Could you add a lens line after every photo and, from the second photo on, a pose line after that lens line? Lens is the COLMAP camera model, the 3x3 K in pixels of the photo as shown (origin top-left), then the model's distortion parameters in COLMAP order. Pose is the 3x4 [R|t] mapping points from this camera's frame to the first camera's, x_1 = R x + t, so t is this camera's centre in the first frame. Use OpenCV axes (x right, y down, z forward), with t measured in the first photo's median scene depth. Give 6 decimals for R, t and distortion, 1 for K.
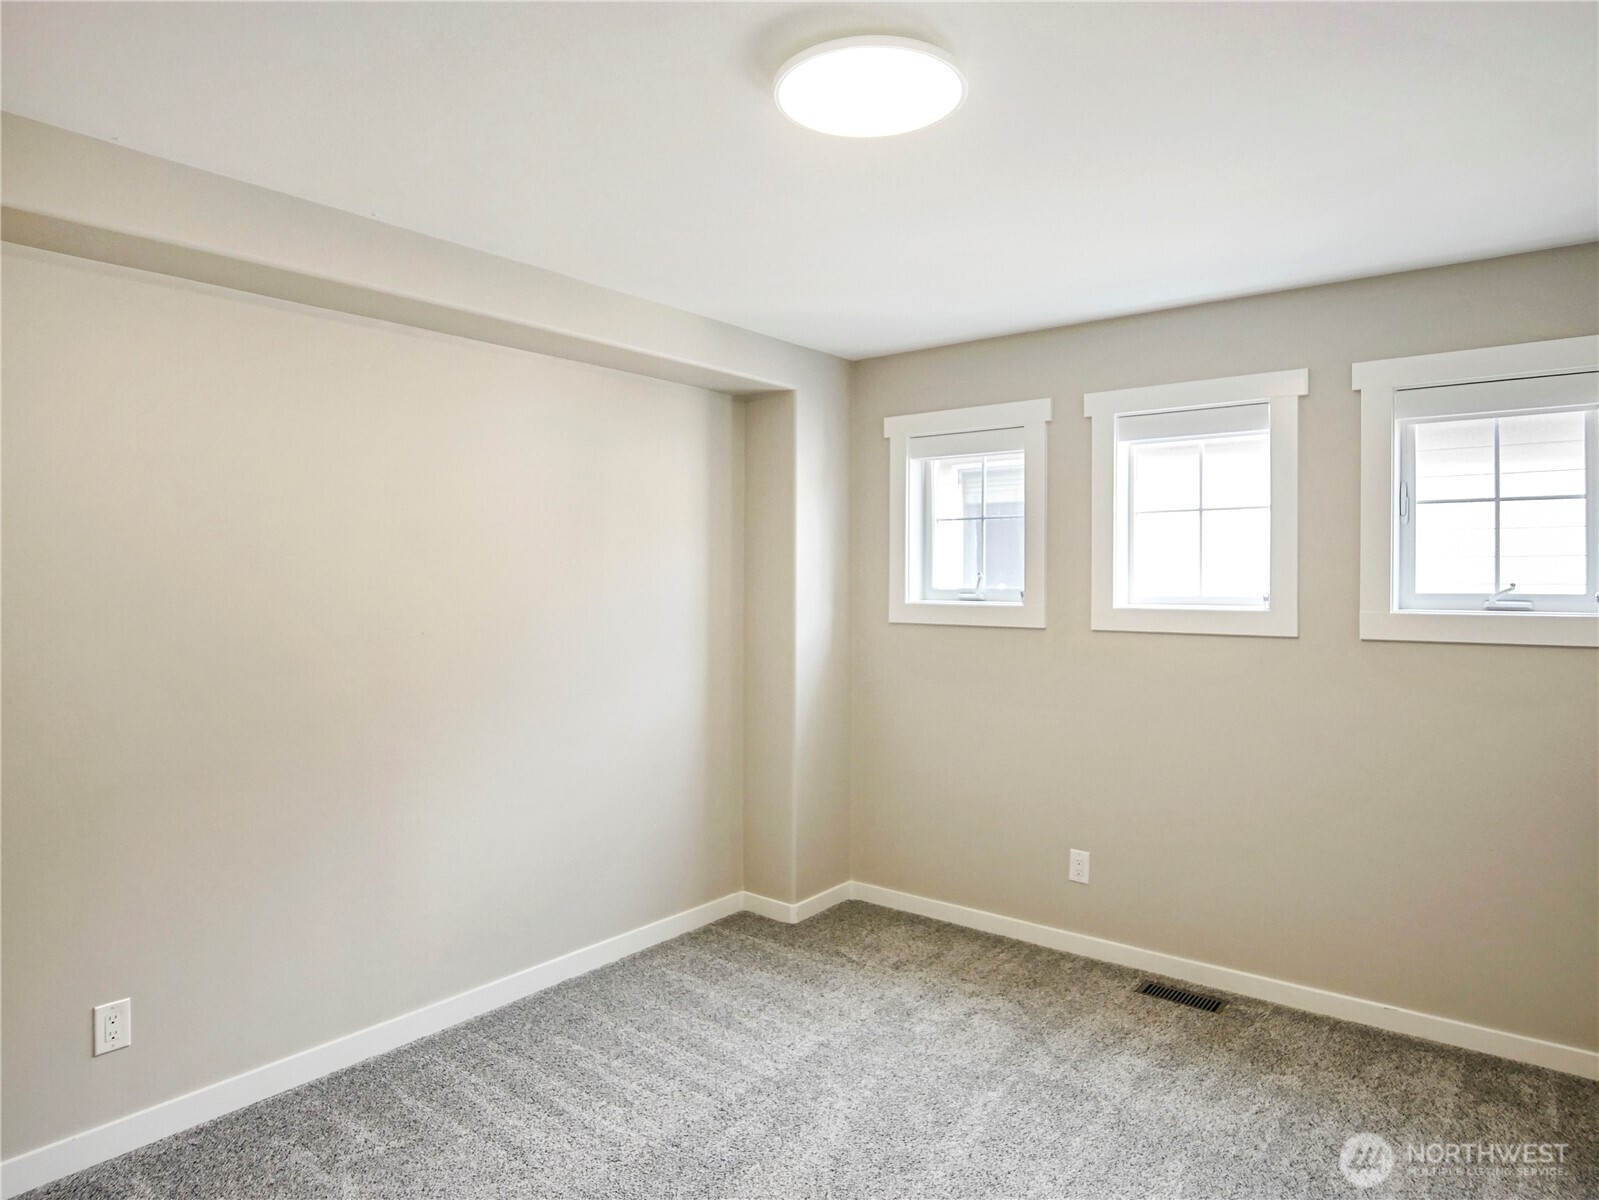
lens RADIAL K [[980.2, 0, 796.3], [0, 980.2, 588.6], [0, 0, 1]] dist [-0.025274, 0.003092]
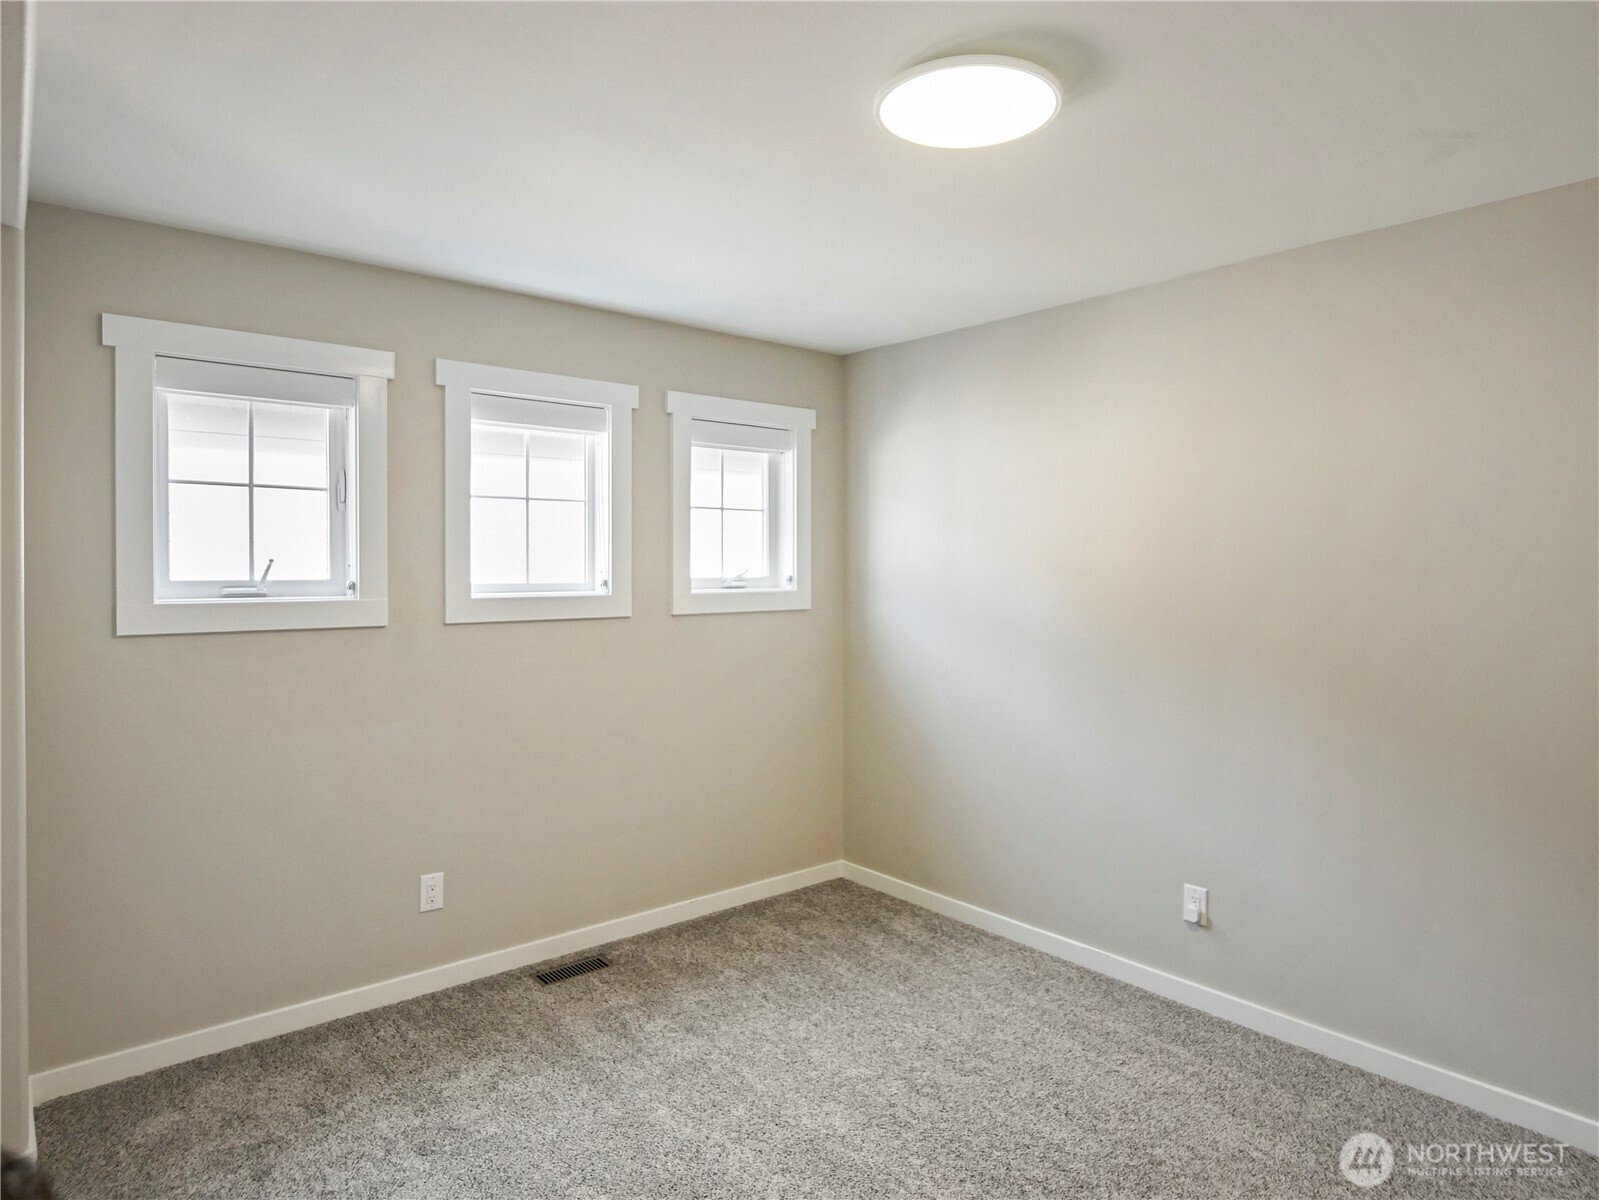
lens RADIAL K [[1021.0, 0, 774.8], [0, 1021.0, 574.6], [0, 0, 1]] dist [0.002221, 0.001393]
pose [[0.175000, -0.018959, 0.984386, -0.620944], [0.003674, 0.999820, 0.018603, -0.021075], [-0.984562, 0.000361, 0.175038, 0.588004]]
